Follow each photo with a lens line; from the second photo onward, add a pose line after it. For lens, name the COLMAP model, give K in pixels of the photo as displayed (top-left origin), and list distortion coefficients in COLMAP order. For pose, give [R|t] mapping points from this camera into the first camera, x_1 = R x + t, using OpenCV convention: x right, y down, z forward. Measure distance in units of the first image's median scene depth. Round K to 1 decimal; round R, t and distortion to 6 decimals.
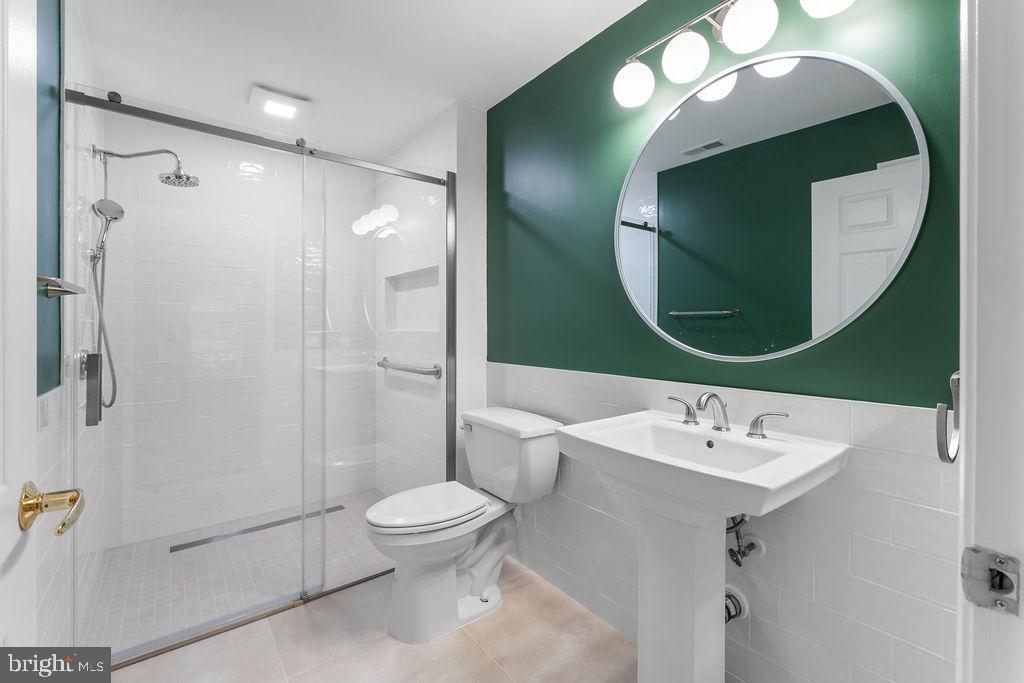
lens RADIAL K [[437.5, 0, 511.2], [0, 437.5, 331.7], [0, 0, 1]] dist [-0.001780, 0.000457]
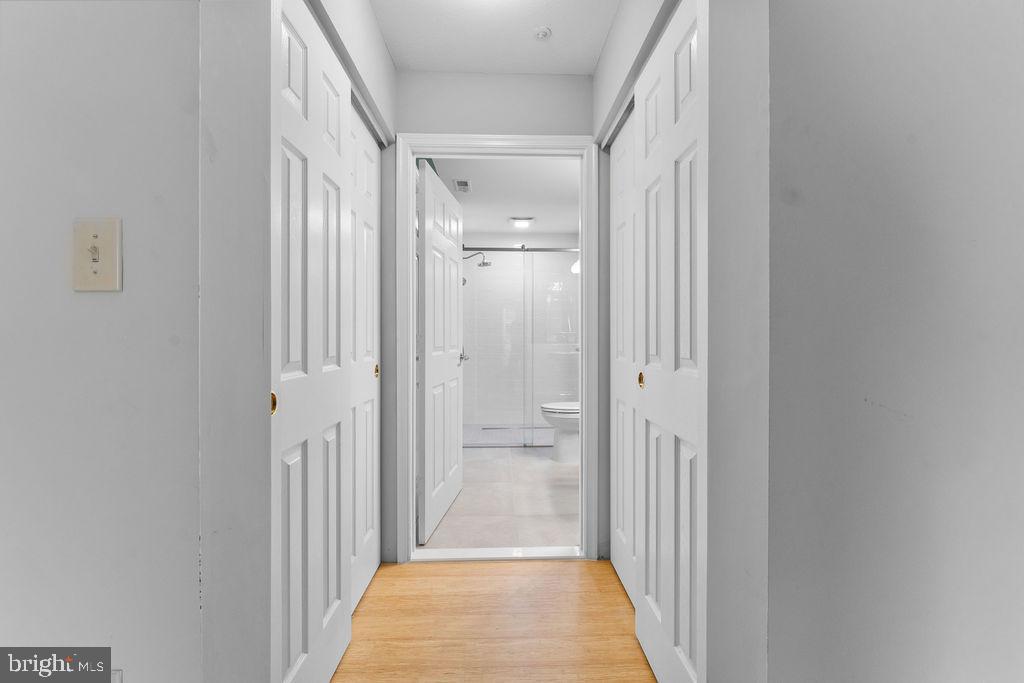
lens RADIAL K [[437.5, 0, 514.1], [0, 437.5, 339.8], [0, 0, 1]] dist [-0.001780, 0.000457]
pose [[0.809072, 0.001976, -0.587706, 0.769453], [-0.004781, 0.999983, -0.003220, 0.064258], [0.587690, 0.005415, 0.809068, -0.822811]]
